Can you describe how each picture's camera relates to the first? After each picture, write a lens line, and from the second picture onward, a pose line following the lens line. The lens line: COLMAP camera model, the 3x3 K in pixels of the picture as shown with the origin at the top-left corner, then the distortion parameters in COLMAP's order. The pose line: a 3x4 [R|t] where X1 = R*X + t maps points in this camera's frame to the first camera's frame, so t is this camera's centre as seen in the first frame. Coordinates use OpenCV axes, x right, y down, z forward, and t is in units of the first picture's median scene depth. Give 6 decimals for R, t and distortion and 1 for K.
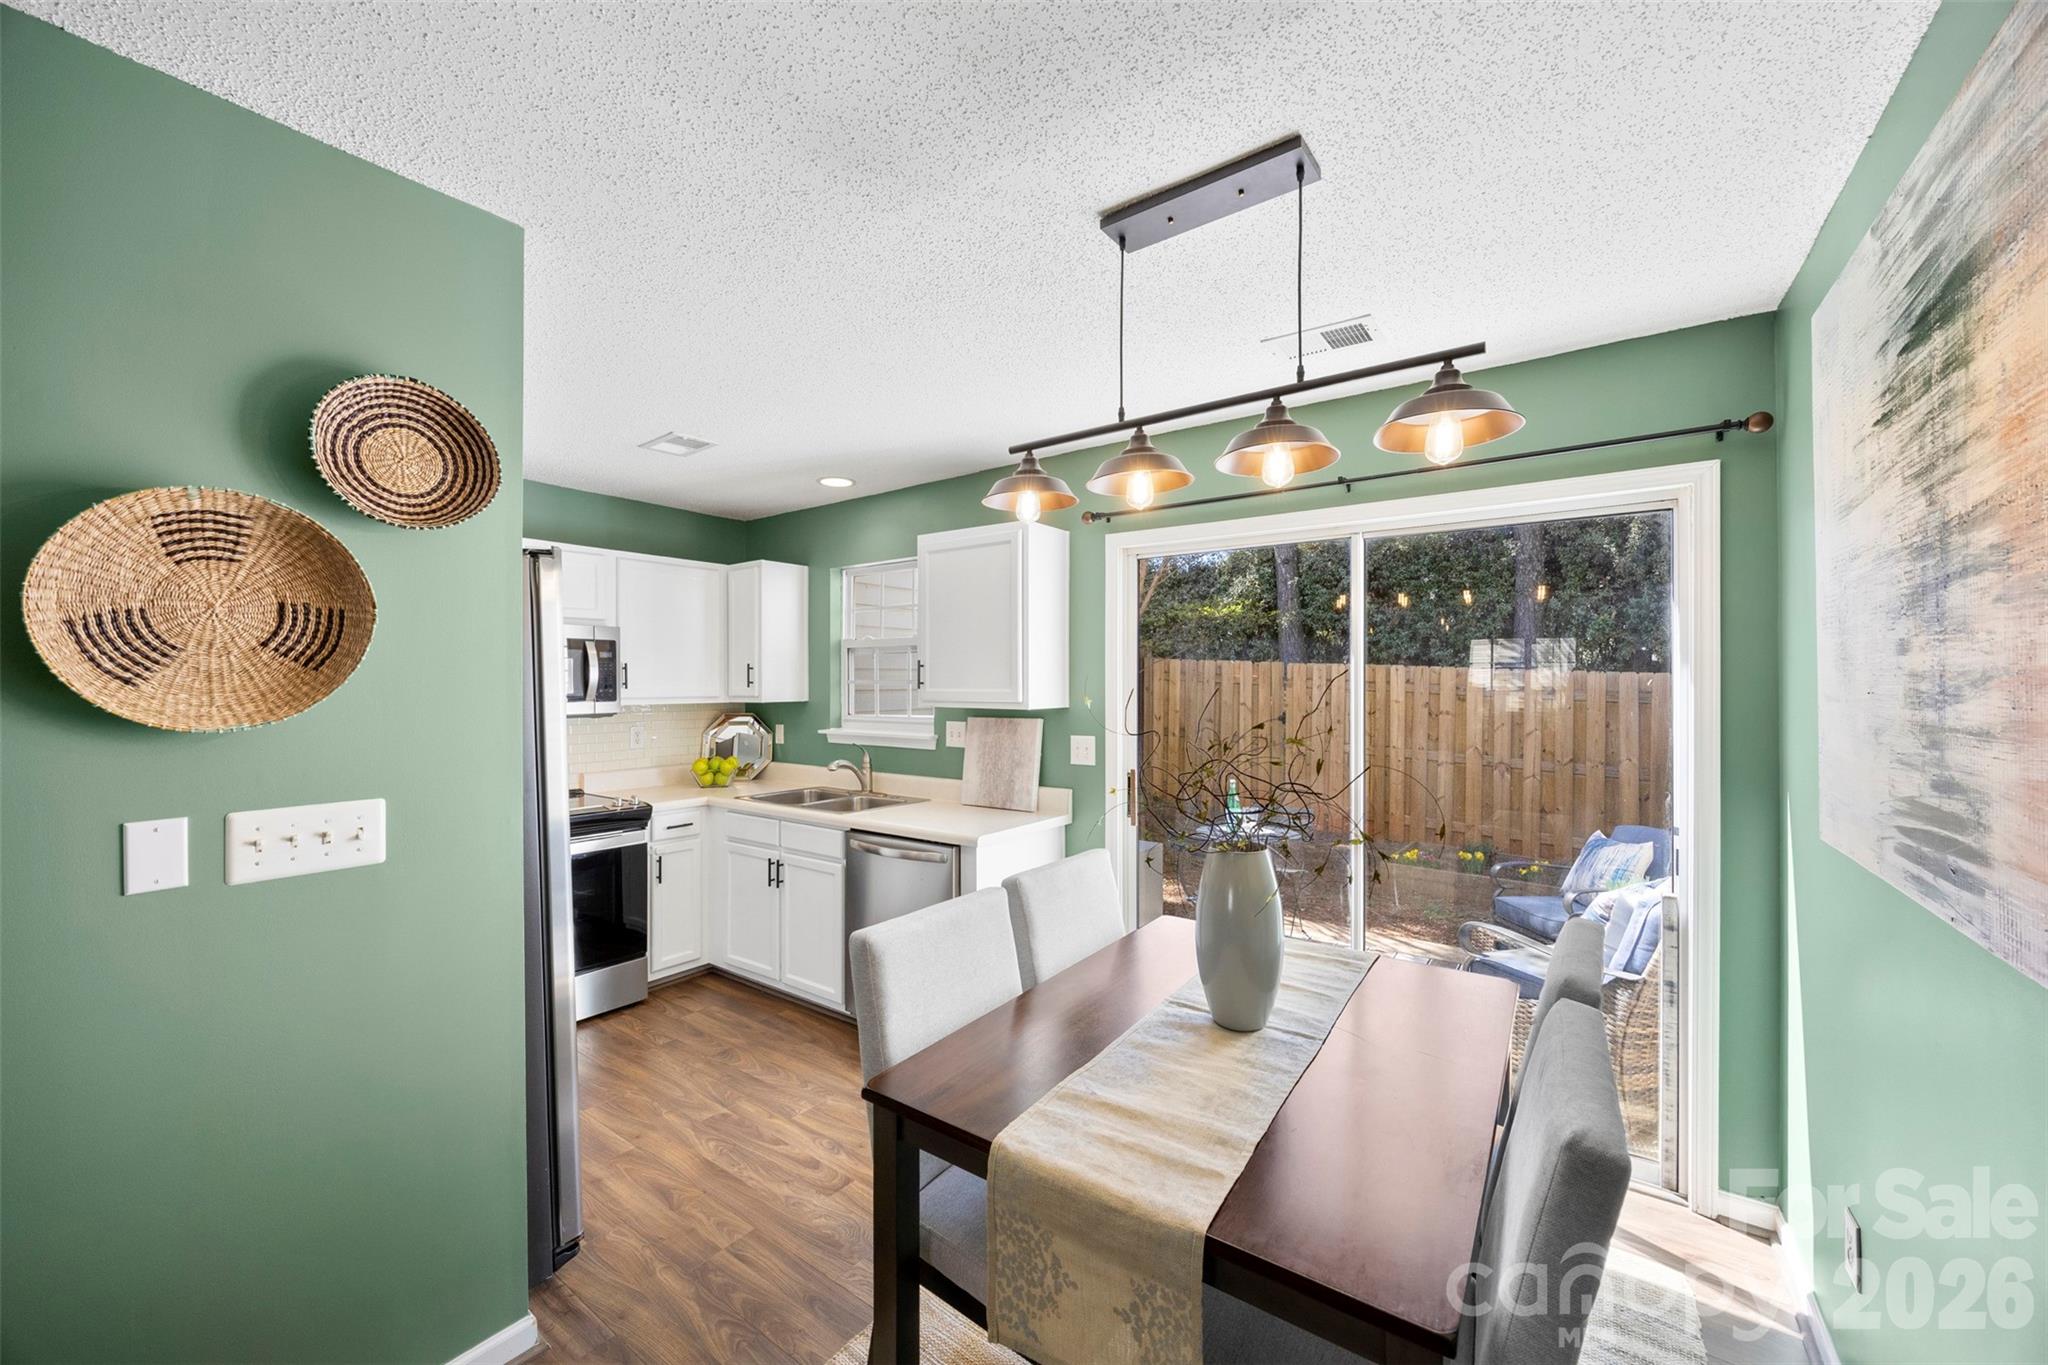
lens RADIAL K [[786.4, 0, 1029.2], [0, 786.4, 685.0], [0, 0, 1]] dist [-0.007440, -0.000688]
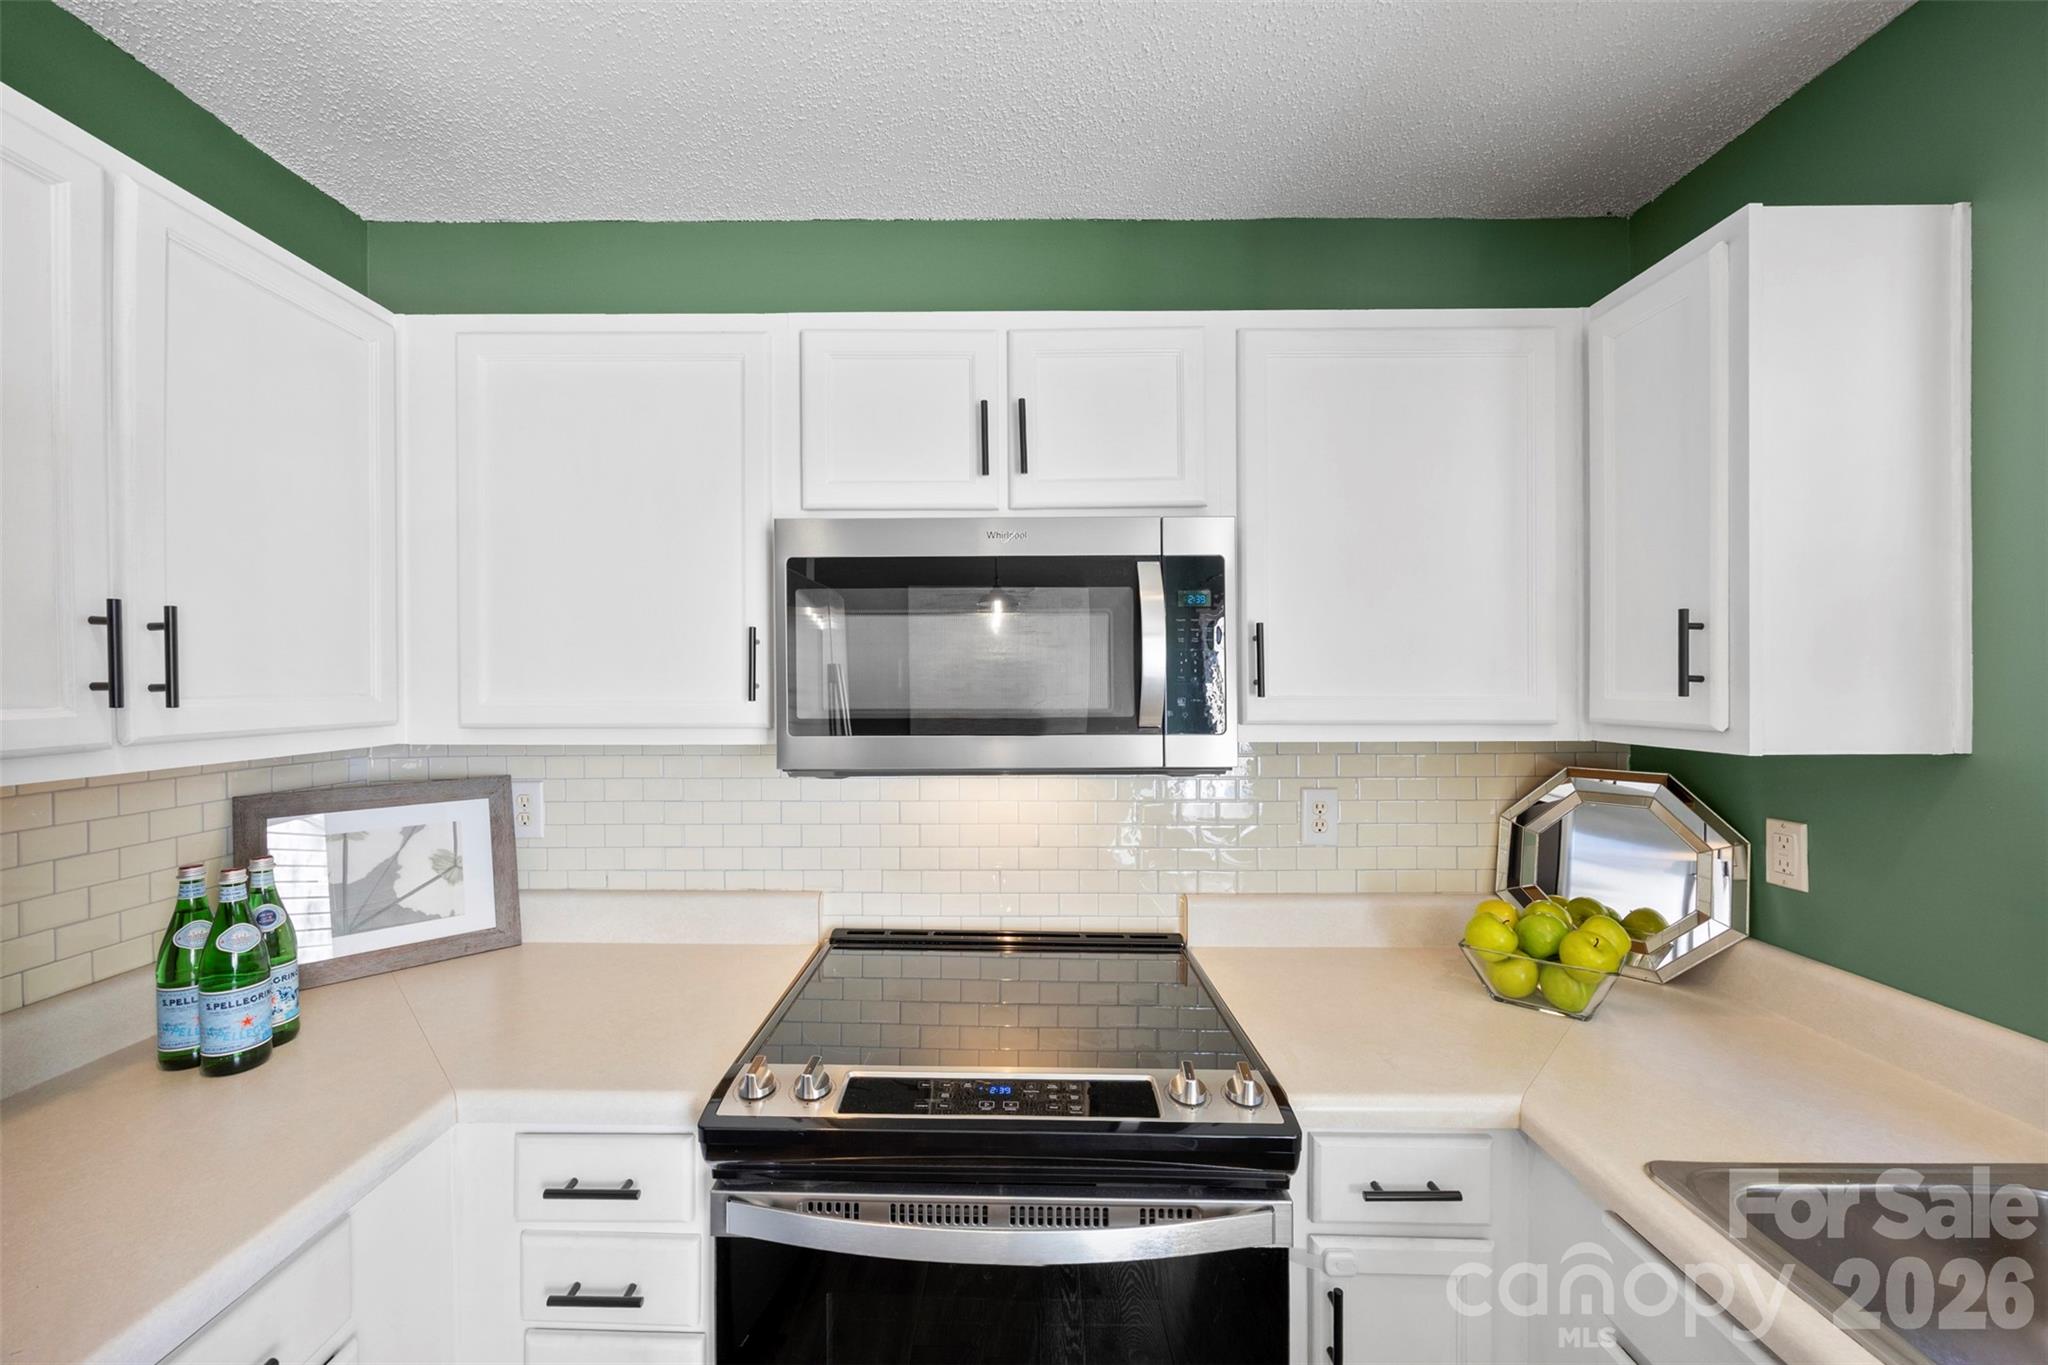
lens RADIAL K [[786.4, 0, 1004.2], [0, 786.4, 684.2], [0, 0, 1]] dist [-0.007440, -0.000688]
pose [[0.574166, 0.002905, -0.818734, -0.271963], [-0.000726, 0.999995, 0.003039, -0.002185], [0.818738, -0.001151, 0.574165, 0.653399]]
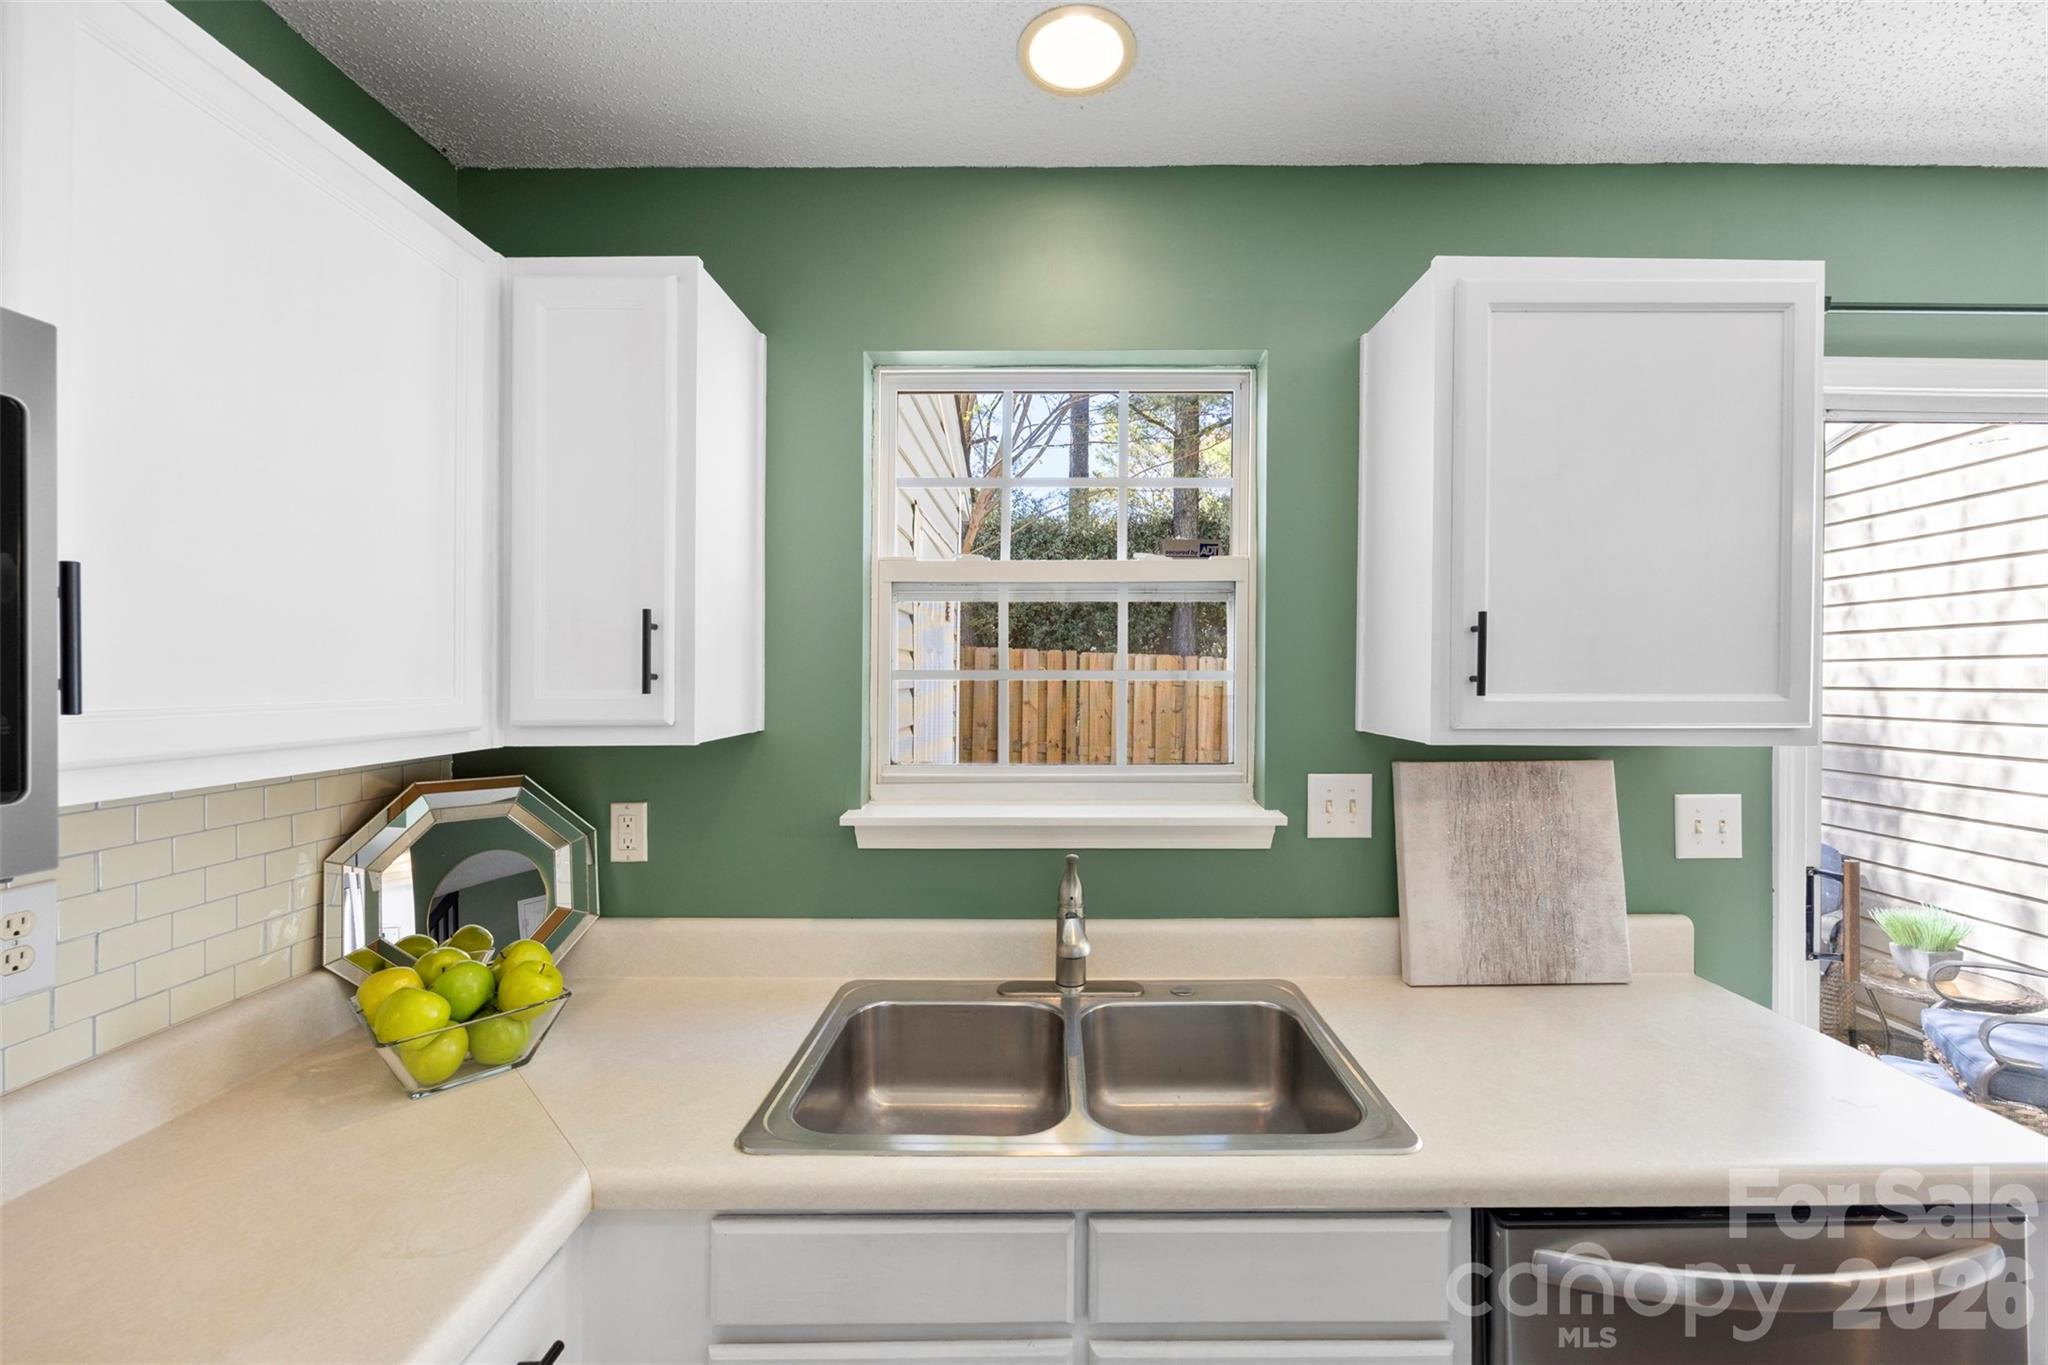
lens RADIAL K [[786.4, 0, 1038.2], [0, 786.4, 682.0], [0, 0, 1]] dist [-0.007440, -0.000688]
pose [[0.808638, -0.003867, 0.588294, -0.410921], [0.002375, 0.999992, 0.003308, -0.002246], [-0.588302, -0.001278, 0.808640, 0.692658]]
